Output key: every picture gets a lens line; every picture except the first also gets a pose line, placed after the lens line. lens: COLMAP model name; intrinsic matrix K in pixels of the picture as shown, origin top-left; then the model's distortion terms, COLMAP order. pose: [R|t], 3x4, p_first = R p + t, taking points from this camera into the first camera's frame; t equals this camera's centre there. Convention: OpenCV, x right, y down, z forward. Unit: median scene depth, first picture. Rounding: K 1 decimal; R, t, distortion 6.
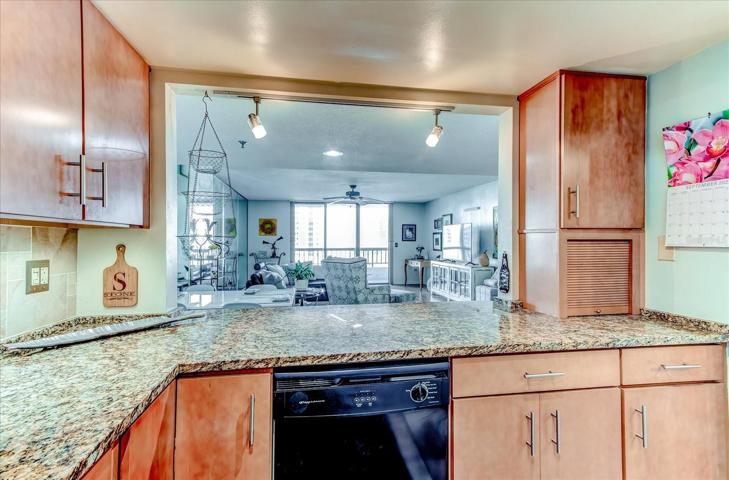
lens RADIAL K [[329.5, 0, 361.3], [0, 329.5, 236.7], [0, 0, 1]] dist [0.026146, 0.000207]
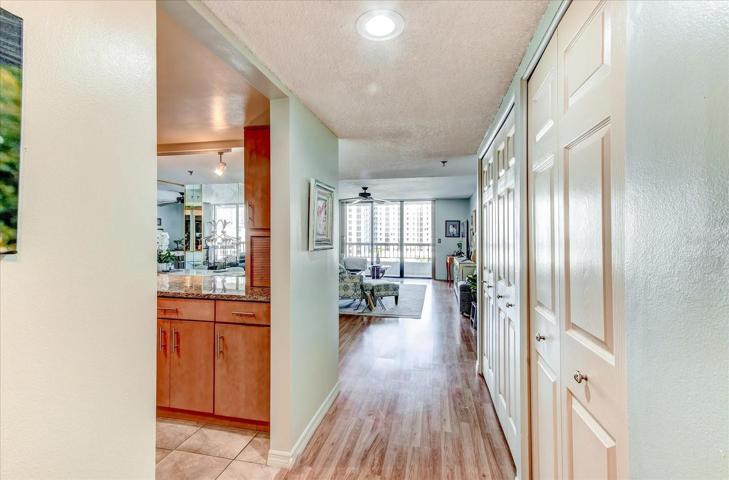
lens RADIAL K [[329.5, 0, 360.8], [0, 329.5, 235.2], [0, 0, 1]] dist [0.026146, 0.000207]
pose [[0.925717, 0.006042, -0.378169, 0.281291], [-0.002463, 0.999947, 0.009947, -0.002338], [0.378209, -0.008276, 0.925683, -0.037878]]
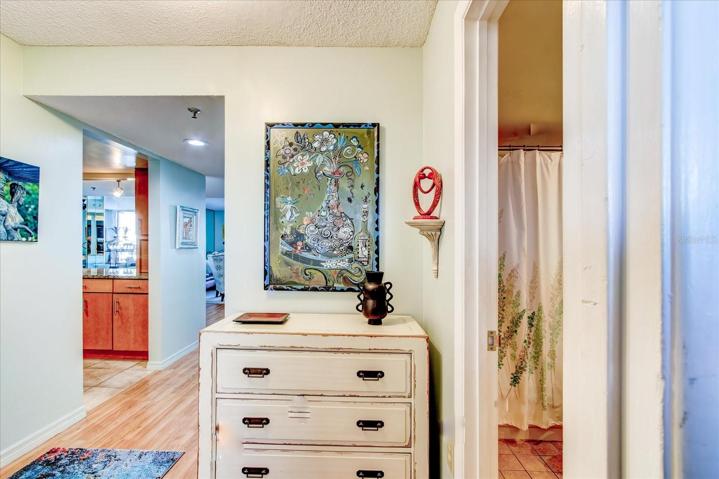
lens RADIAL K [[331.8, 0, 354.5], [0, 331.8, 249.8], [0, 0, 1]] dist [-0.000344, 0.001321]
pose [[0.982107, 0.020151, -0.187241, 0.429240], [-0.015146, 0.999490, 0.028123, -0.001739], [0.187712, -0.024784, 0.981911, -0.171010]]
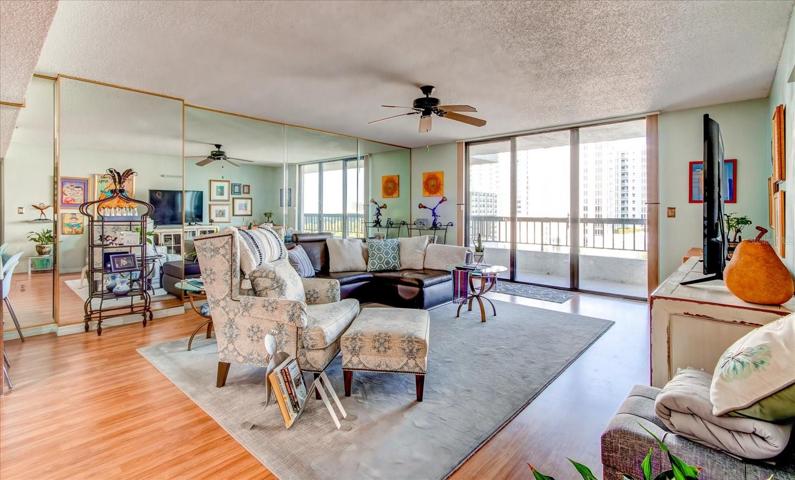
lens RADIAL K [[378.0, 0, 384.7], [0, 378.0, 208.4], [0, 0, 1]] dist [-0.001696, 0.000793]
pose [[0.616030, -0.000643, -0.787722, 0.276454], [0.005611, 0.999978, 0.003572, 0.017584], [0.787703, -0.006620, 0.616020, 0.434682]]
